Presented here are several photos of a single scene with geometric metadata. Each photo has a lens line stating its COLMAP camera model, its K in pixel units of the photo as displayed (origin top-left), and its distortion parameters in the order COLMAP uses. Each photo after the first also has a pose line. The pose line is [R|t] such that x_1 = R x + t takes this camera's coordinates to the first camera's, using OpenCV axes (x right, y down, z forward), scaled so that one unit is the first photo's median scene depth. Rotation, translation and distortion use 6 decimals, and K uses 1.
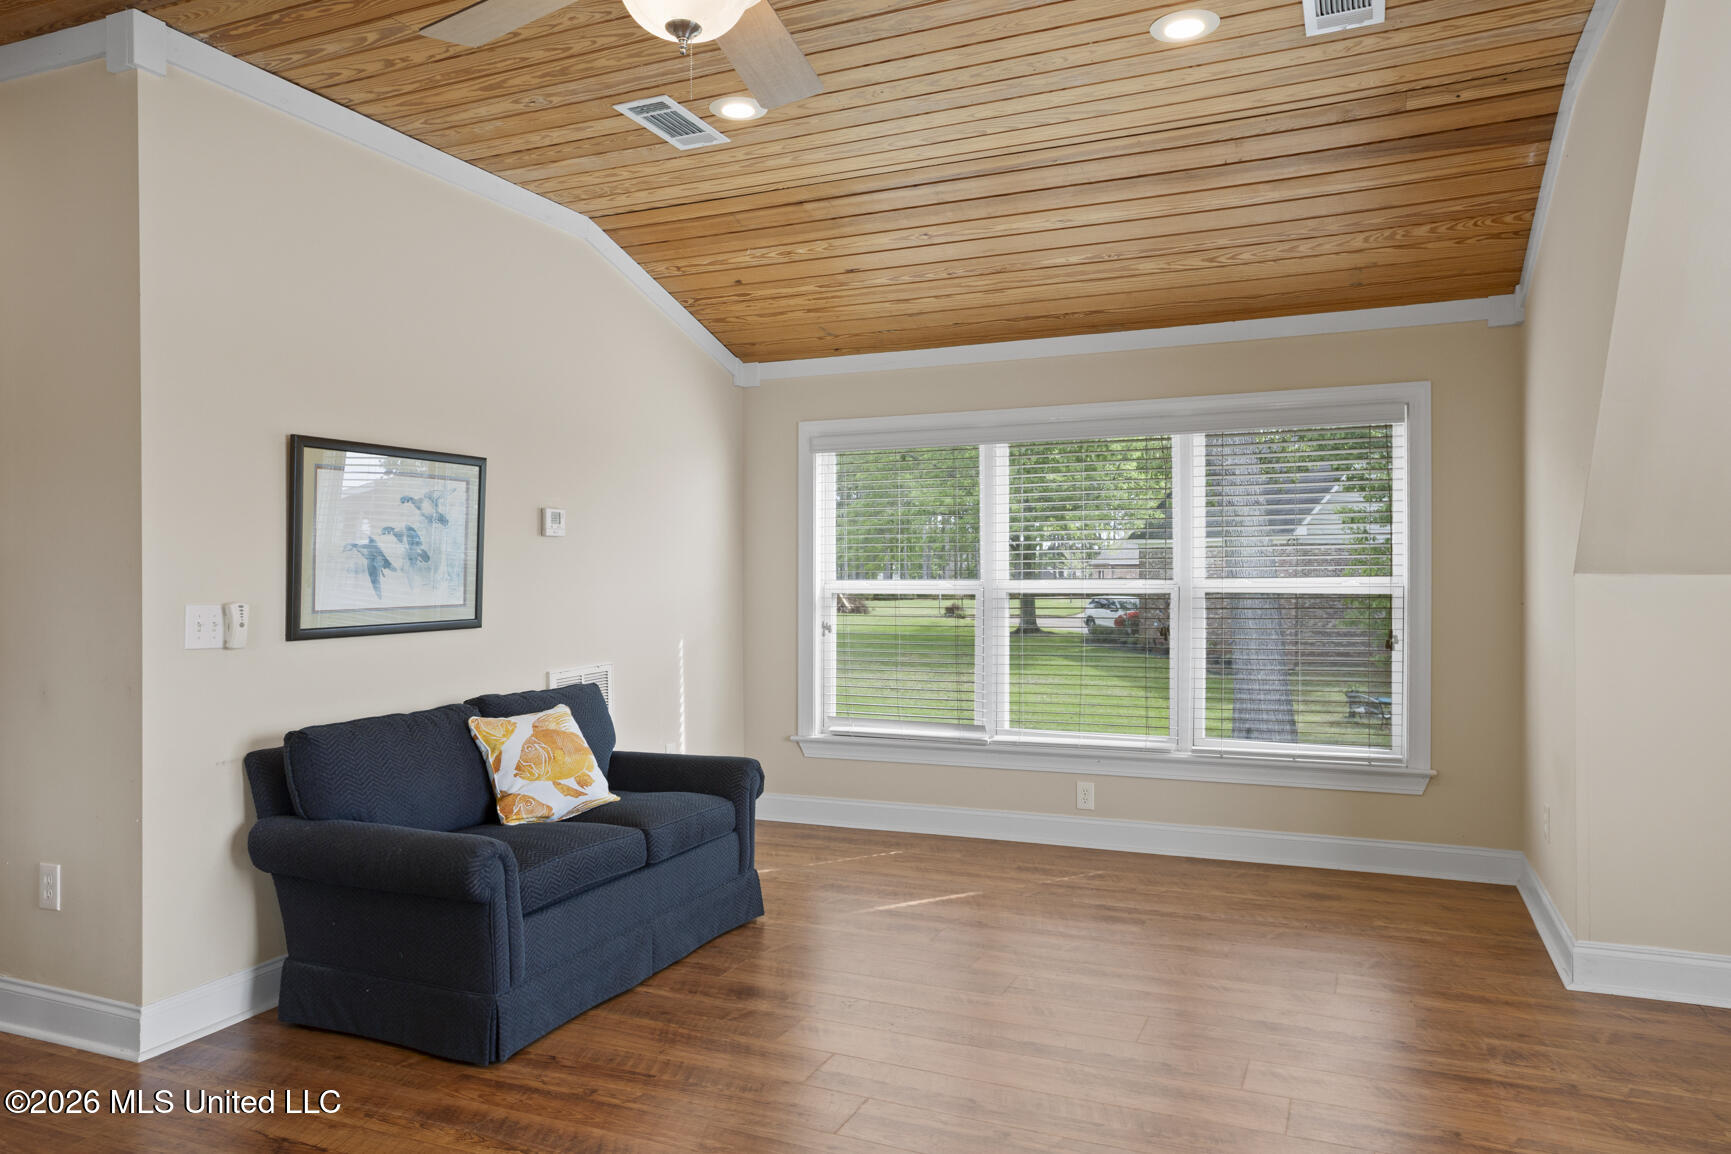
lens RADIAL K [[1120.1, 0, 869.8], [0, 1120.1, 571.6], [0, 0, 1]] dist [-0.003775, -0.000703]
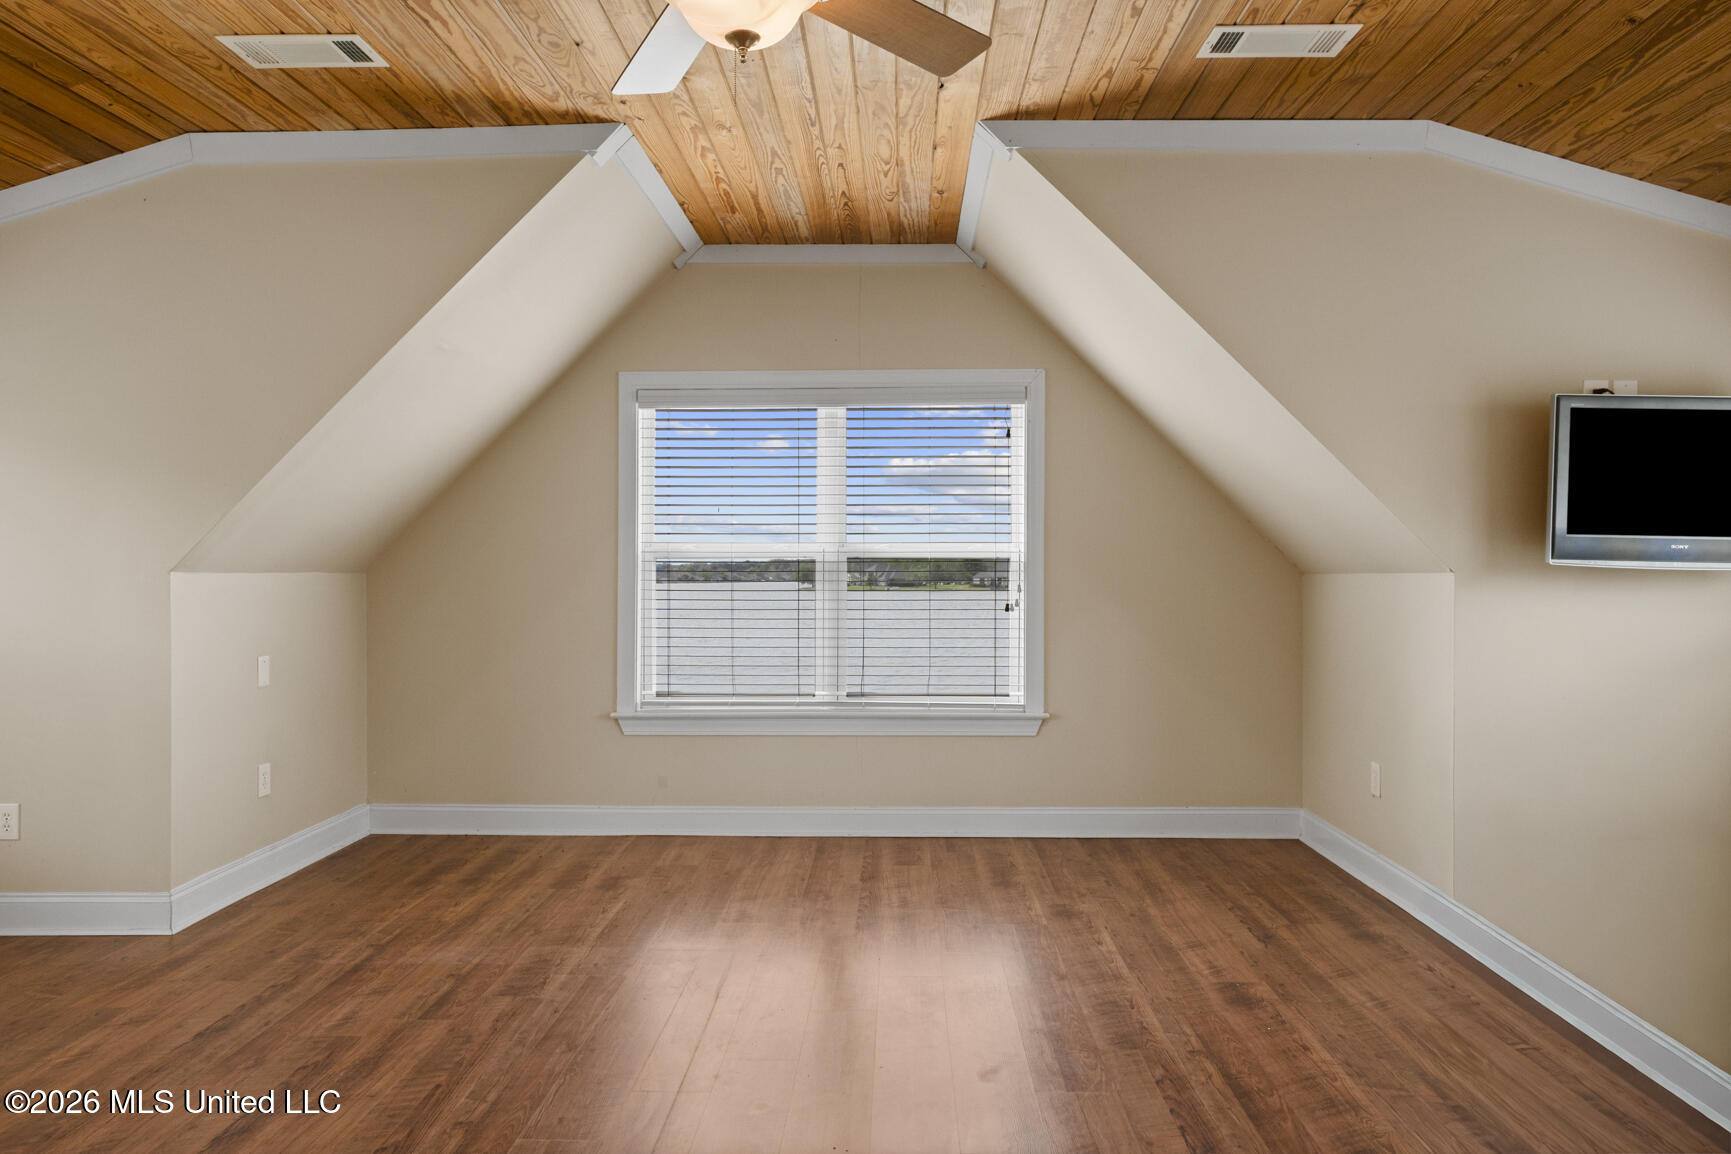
lens RADIAL K [[1120.1, 0, 870.7], [0, 1120.1, 576.6], [0, 0, 1]] dist [-0.003775, -0.000703]
pose [[-0.353173, -0.002637, 0.935554, -0.783752], [0.002823, 0.999988, 0.003885, 0.004759], [-0.935554, 0.004013, -0.353162, 0.822351]]
